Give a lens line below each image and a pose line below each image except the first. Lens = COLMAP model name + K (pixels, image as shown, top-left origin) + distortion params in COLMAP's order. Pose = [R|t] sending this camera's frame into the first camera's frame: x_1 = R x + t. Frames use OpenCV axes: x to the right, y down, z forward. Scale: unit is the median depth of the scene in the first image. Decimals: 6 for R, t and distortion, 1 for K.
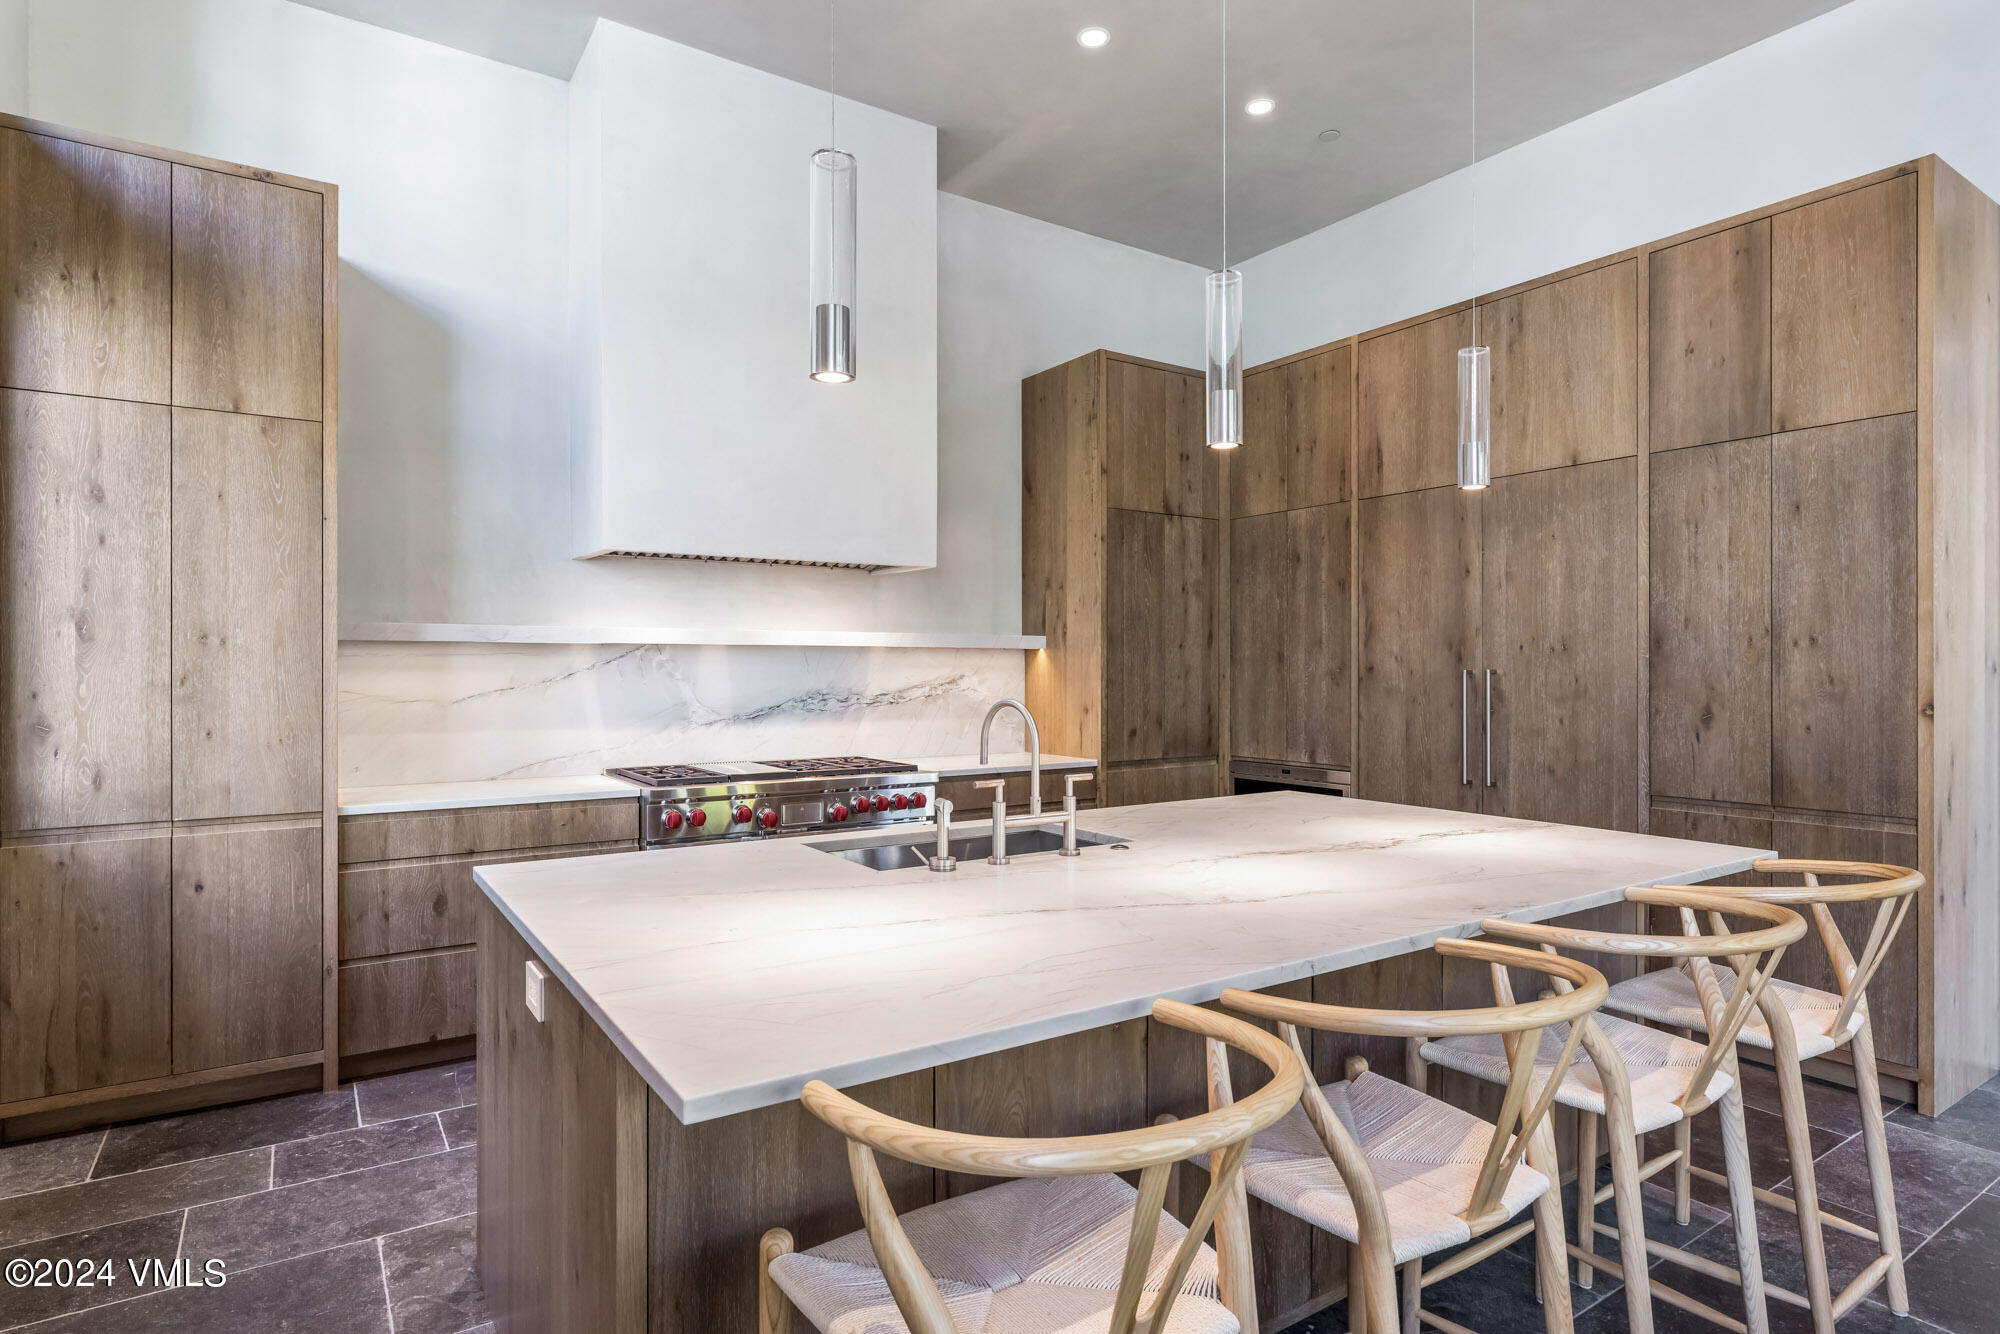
lens RADIAL K [[1065.3, 0, 998.7], [0, 1065.3, 675.7], [0, 0, 1]] dist [-0.006239, 0.001042]
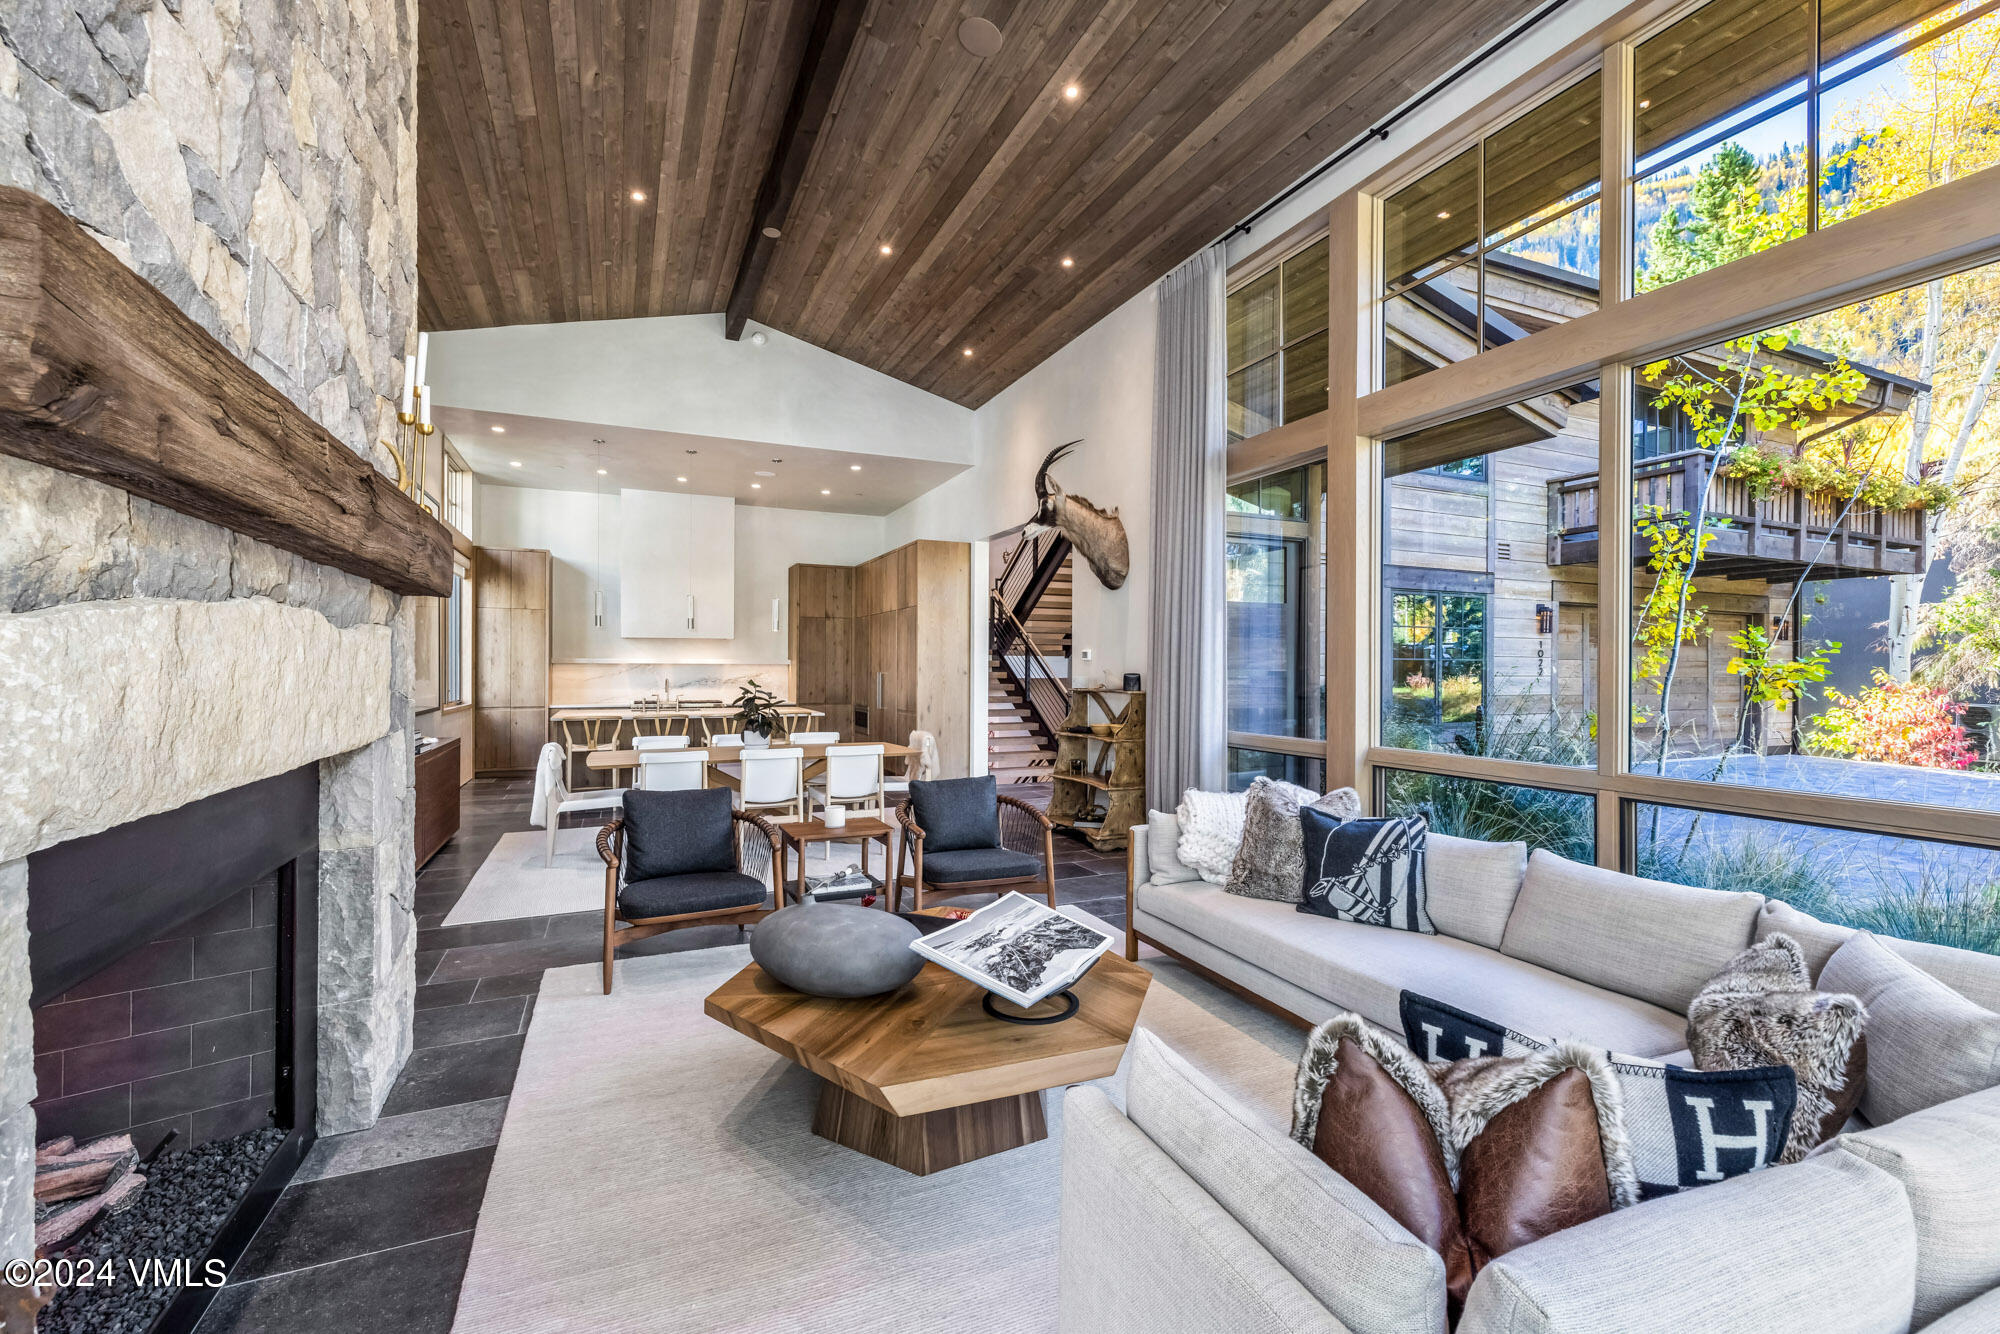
lens RADIAL K [[849.6, 0, 991.3], [0, 849.6, 668.8], [0, 0, 1]] dist [0.001449, -0.001336]
pose [[0.985150, 0.003194, -0.171665, 1.312318], [-0.004526, 0.999963, -0.007369, 0.000586], [0.171635, 0.008037, 0.985128, -1.559287]]
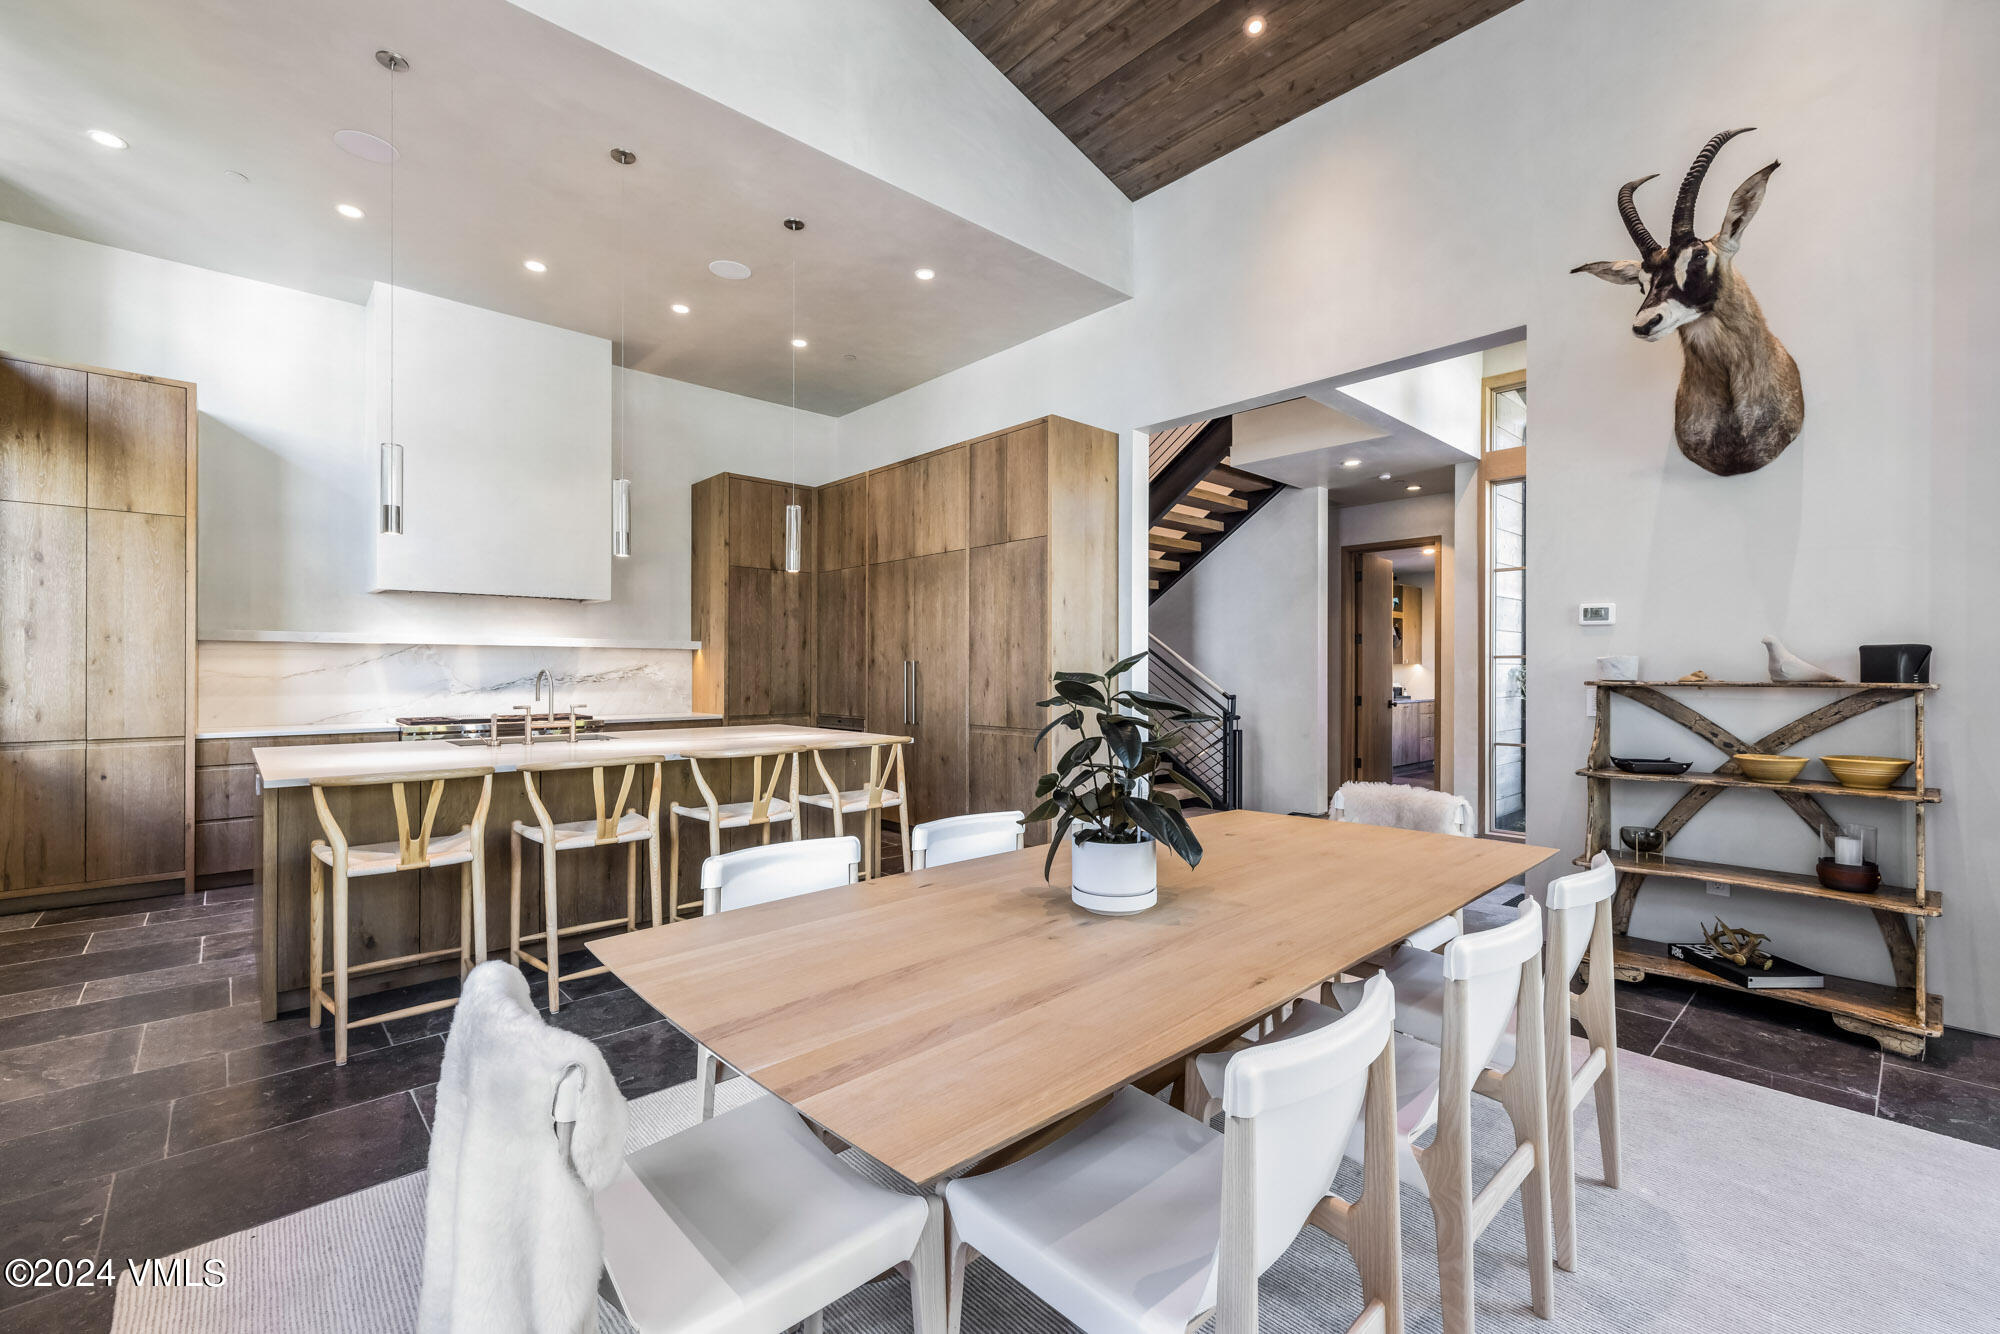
lens RADIAL K [[849.6, 0, 1000.6], [0, 849.6, 672.8], [0, 0, 1]] dist [0.001449, -0.001336]
pose [[0.987934, 0.001020, 0.154873, 0.407947], [-0.000442, 0.999993, -0.003763, 0.022094], [-0.154876, 0.003649, 0.987927, -0.510959]]
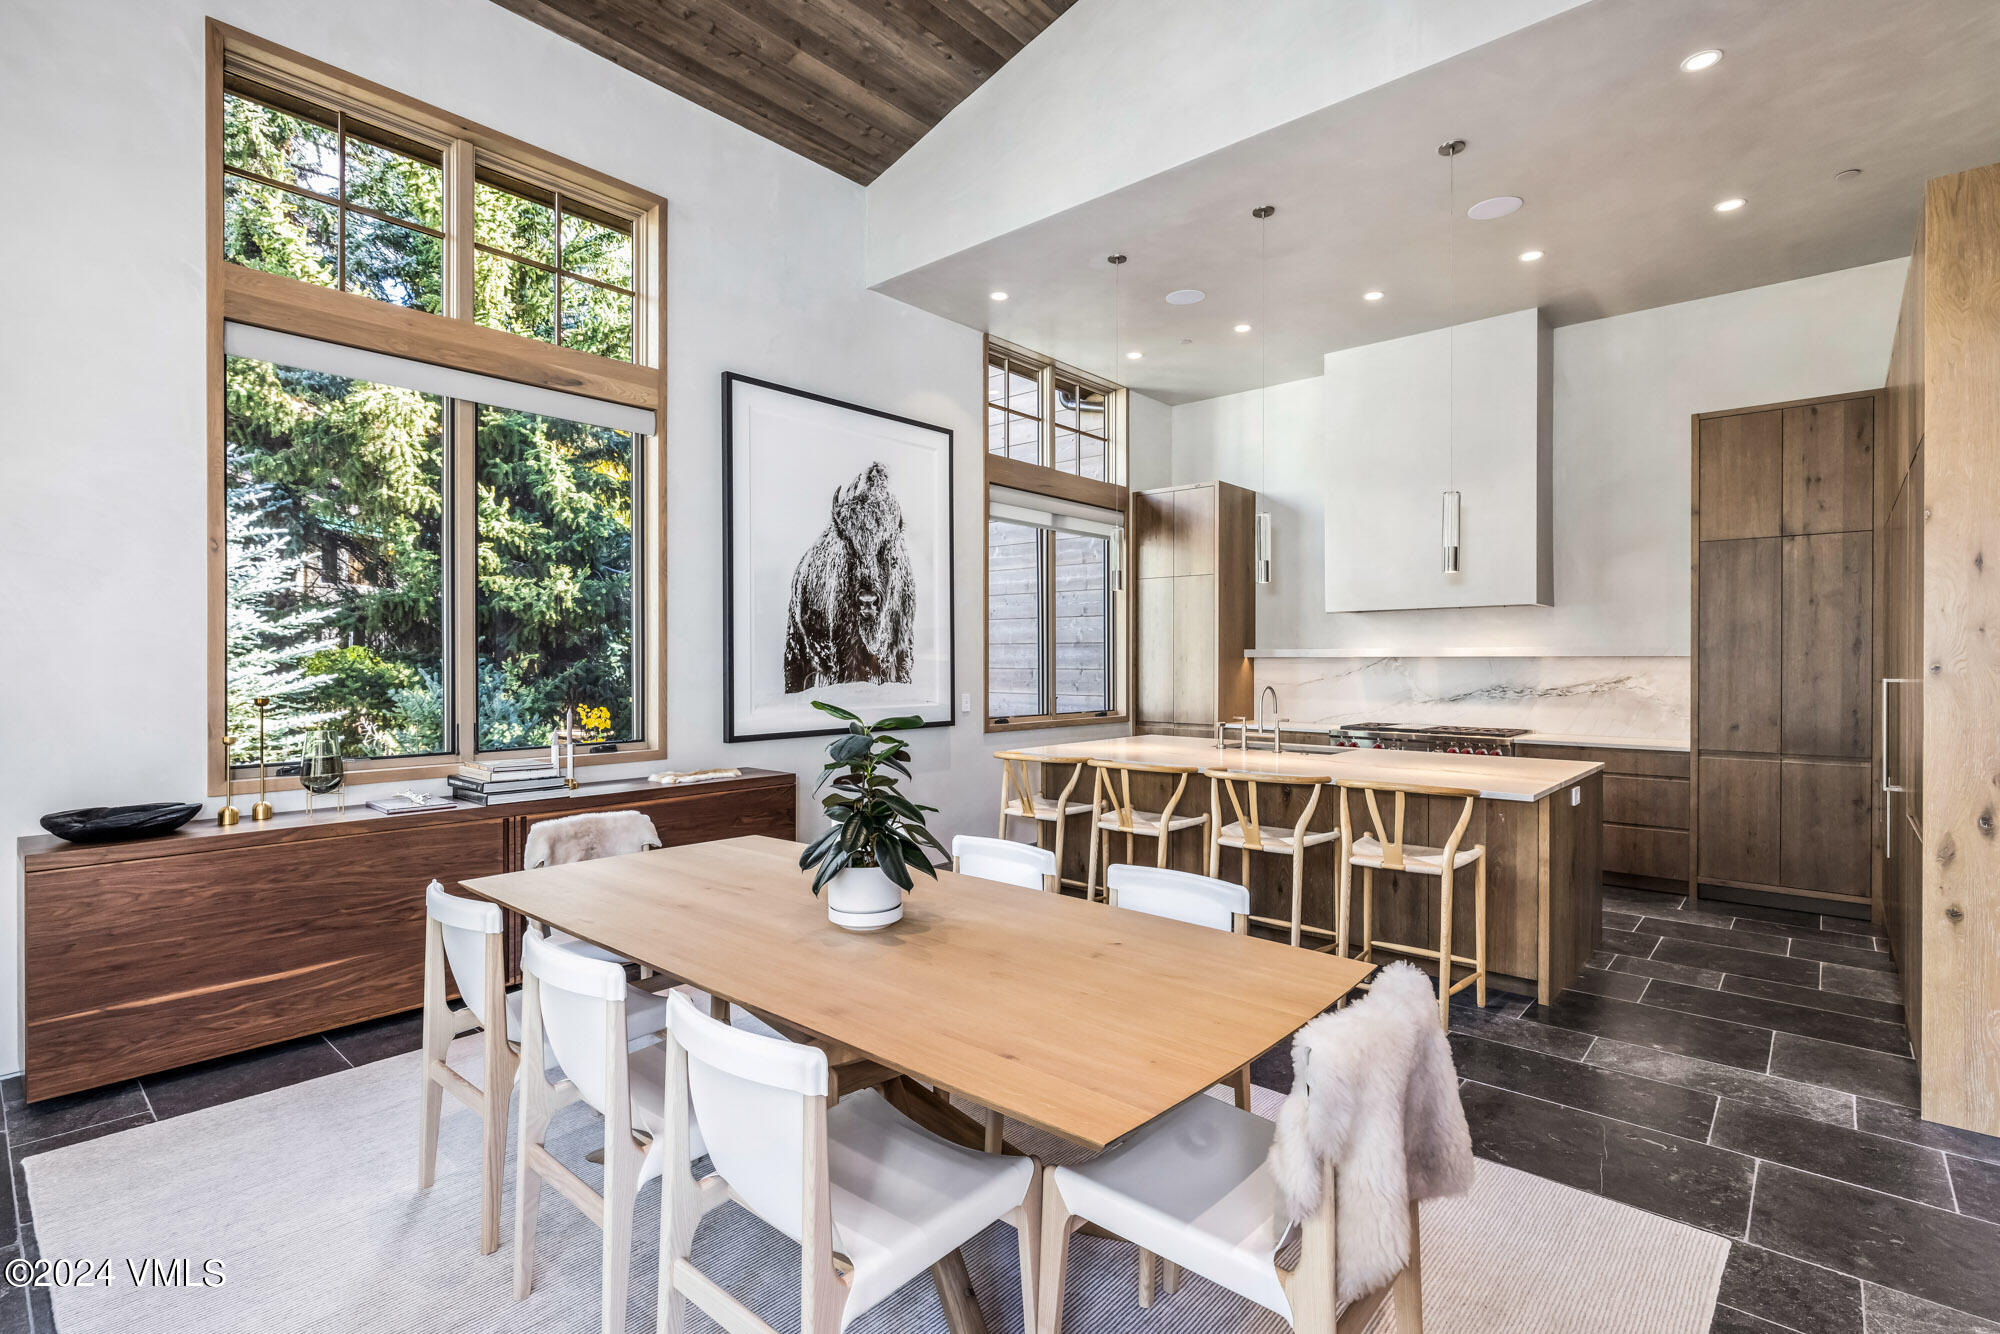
lens RADIAL K [[936.3, 0, 997.8], [0, 936.3, 660.1], [0, 0, 1]] dist [-0.008441, 0.001176]
pose [[0.257060, -0.001110, -0.966395, 1.189207], [-0.009534, 0.999948, -0.003685, -0.012712], [0.966348, 0.010161, 0.257036, -0.070944]]
